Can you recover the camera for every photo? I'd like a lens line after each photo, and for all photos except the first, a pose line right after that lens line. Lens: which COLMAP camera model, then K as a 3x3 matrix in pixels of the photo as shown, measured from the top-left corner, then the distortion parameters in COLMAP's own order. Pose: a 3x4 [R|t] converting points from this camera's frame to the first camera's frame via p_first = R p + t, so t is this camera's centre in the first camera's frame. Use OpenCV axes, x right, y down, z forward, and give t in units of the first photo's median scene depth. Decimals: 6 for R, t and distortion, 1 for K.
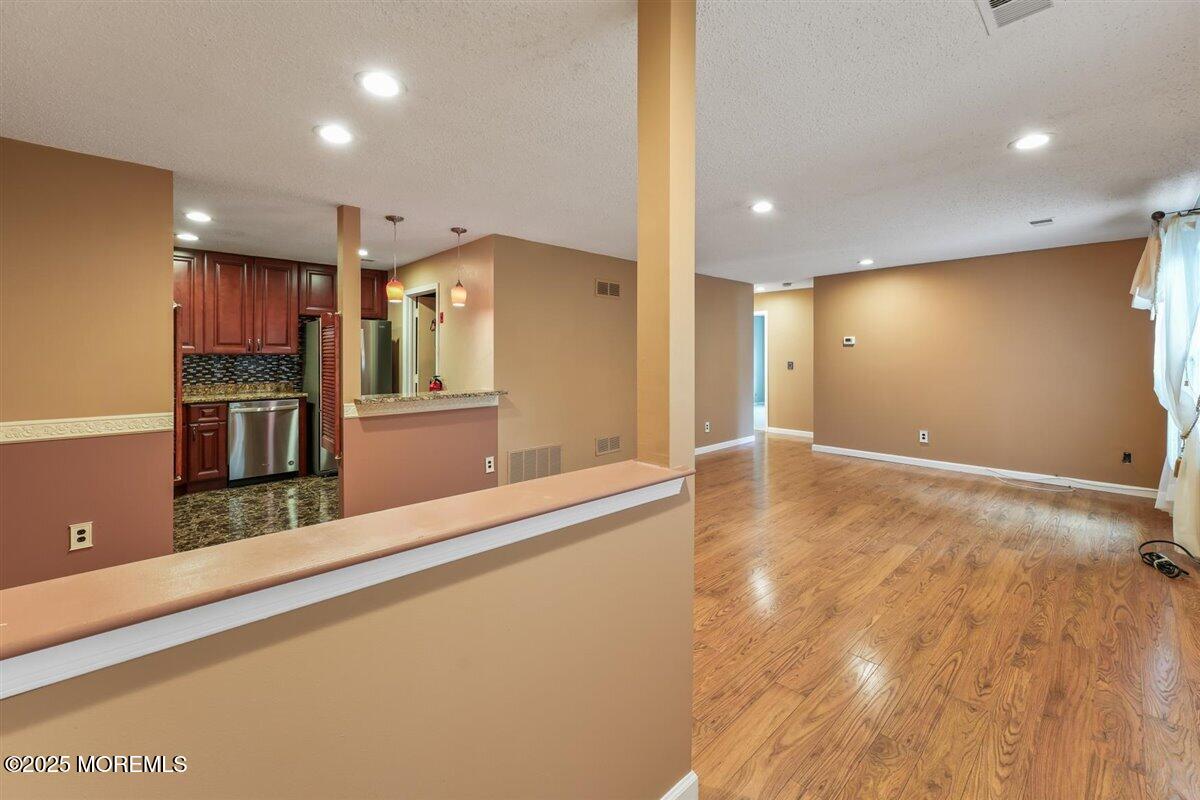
lens RADIAL K [[491.3, 0, 594.6], [0, 491.3, 354.1], [0, 0, 1]] dist [0.009089, -0.000714]
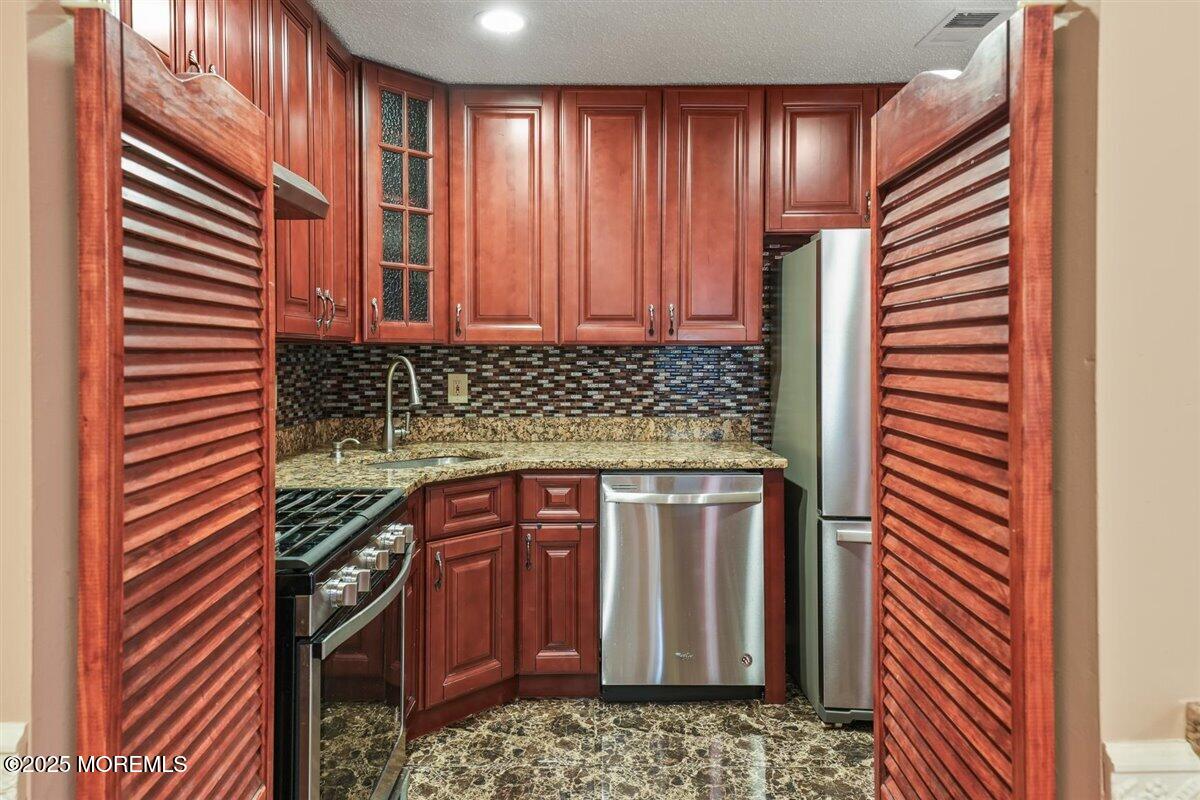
lens RADIAL K [[784.0, 0, 593.6], [0, 784.0, 358.1], [0, 0, 1]] dist [0.055588, -0.002886]
pose [[0.730939, 0.006607, -0.682410, -0.326044], [0.001582, 0.999934, 0.011376, 0.004222], [0.682441, -0.009395, 0.730881, 0.539950]]
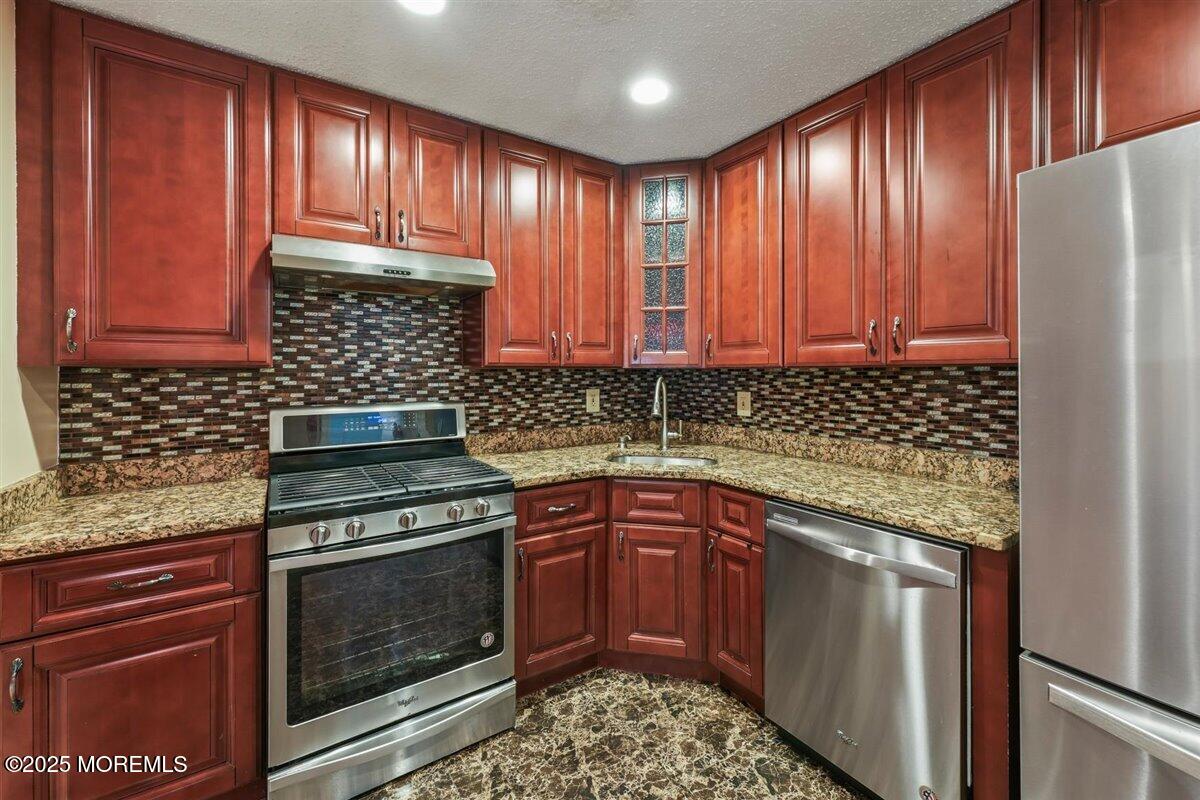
lens RADIAL K [[488.1, 0, 596.9], [0, 488.1, 371.2], [0, 0, 1]] dist [0.009221, -0.000872]
pose [[-0.175341, 0.000284, -0.984508, -0.348590], [0.008366, 0.999964, -0.001201, 0.003393], [0.984472, -0.008447, -0.175337, 0.902038]]
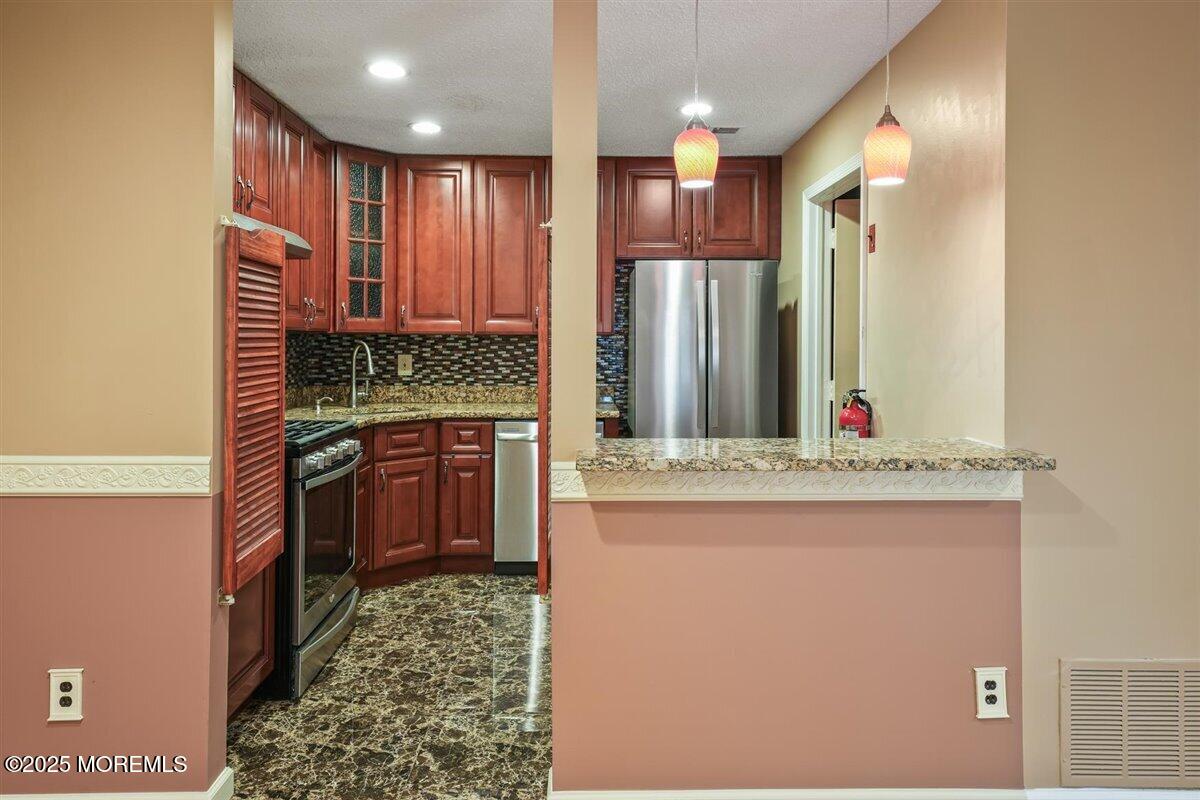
lens RADIAL K [[796.0, 0, 596.8], [0, 796.0, 336.6], [0, 0, 1]] dist [0.023707, -0.001426]
pose [[0.739715, 0.002129, -0.672917, -0.049792], [-0.002726, 0.999996, 0.000167, 0.002769], [0.672915, 0.001711, 0.739718, 0.396251]]
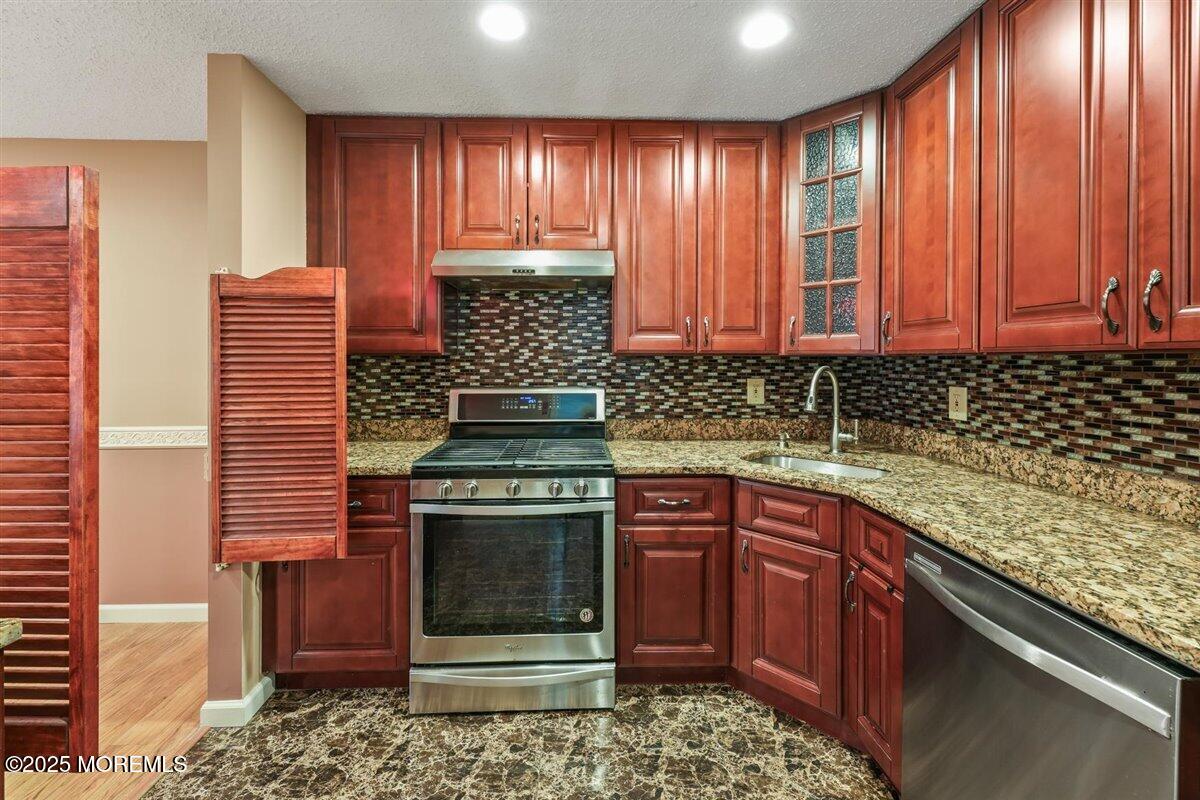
lens RADIAL K [[489.9, 0, 592.7], [0, 489.9, 362.2], [0, 0, 1]] dist [0.014802, -0.004785]
pose [[-0.664101, 0.004518, -0.747629, -0.407394], [0.003931, 0.999989, 0.002552, 0.004311], [0.747632, -0.001244, -0.664112, 1.007212]]
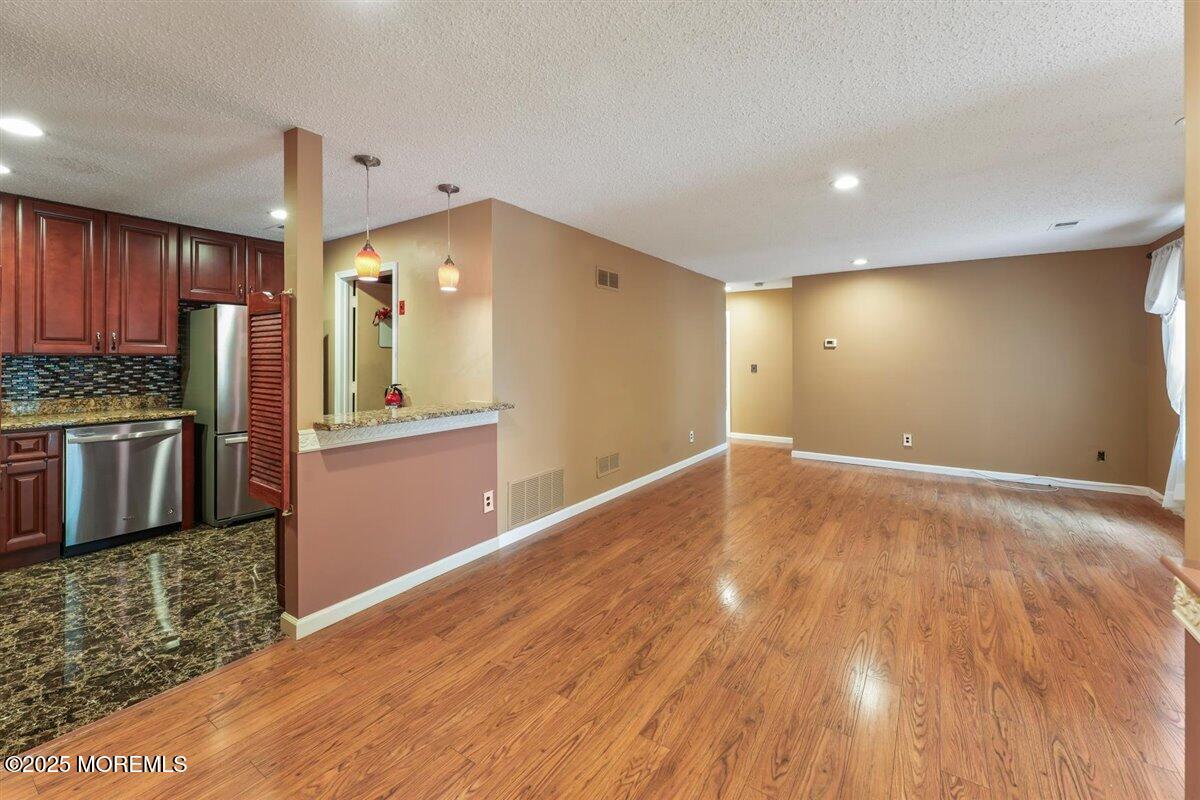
lens RADIAL K [[492.5, 0, 598.2], [0, 492.5, 356.5], [0, 0, 1]] dist [0.007748, -0.000319]
pose [[0.975660, 0.002536, 0.219276, -0.184150], [-0.002600, 0.999997, 0.000003, 0.000608], [-0.219275, -0.000573, 0.975663, 0.189328]]
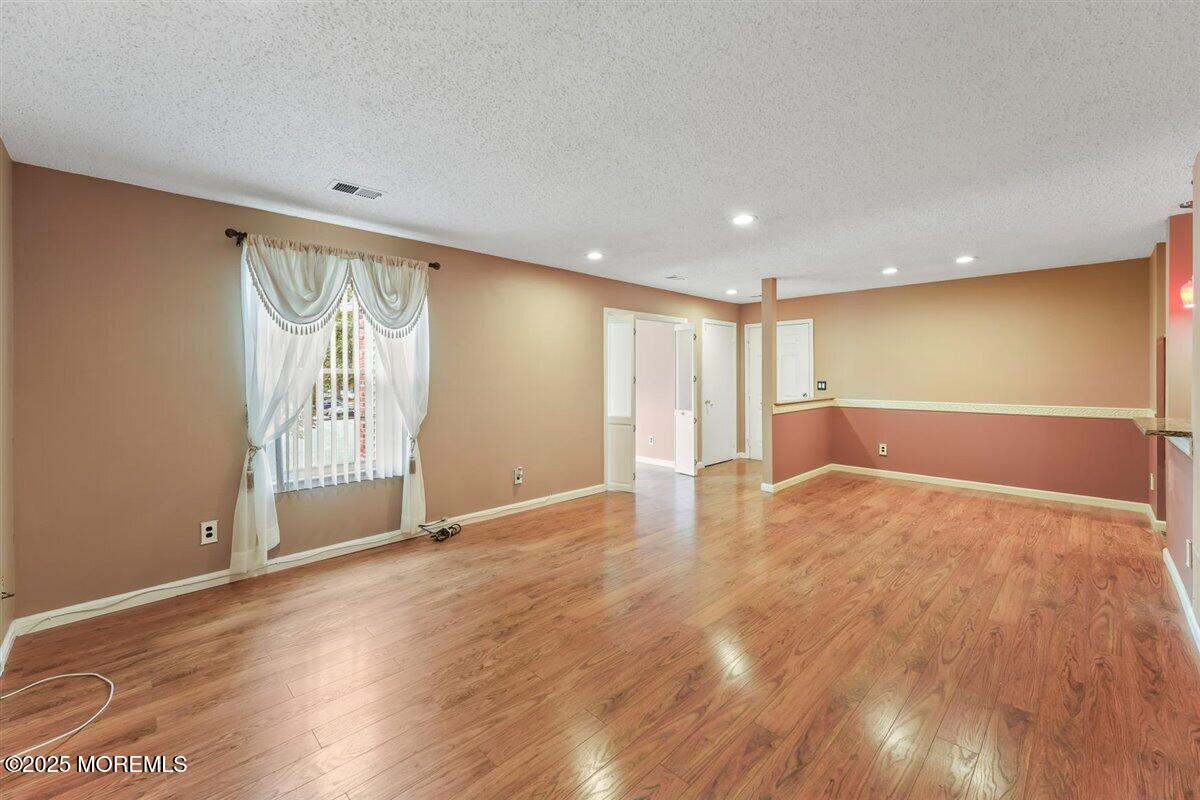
lens RADIAL K [[487.1, 0, 585.8], [0, 487.1, 375.2], [0, 0, 1]] dist [0.006890, -0.000343]
pose [[-0.999898, 0.002725, -0.014049, 0.466162], [0.002739, 0.999996, -0.000929, 0.001915], [0.014047, -0.000967, -0.999901, 1.371356]]
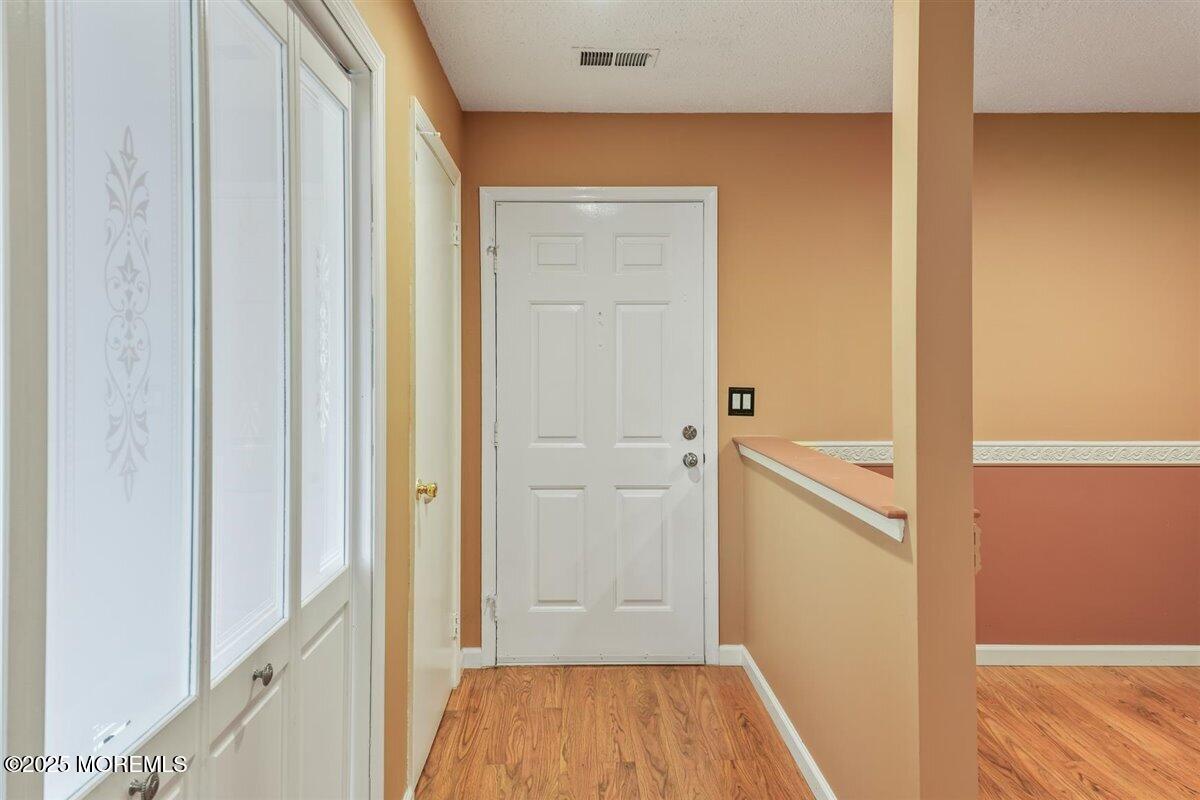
lens RADIAL K [[796.0, 0, 596.8], [0, 796.0, 336.6], [0, 0, 1]] dist [0.023707, -0.001426]
pose [[-0.662646, -0.025432, -0.748501, 0.404850], [0.002476, 0.999343, -0.036146, -0.000219], [0.748929, -0.025805, -0.662148, 0.416211]]
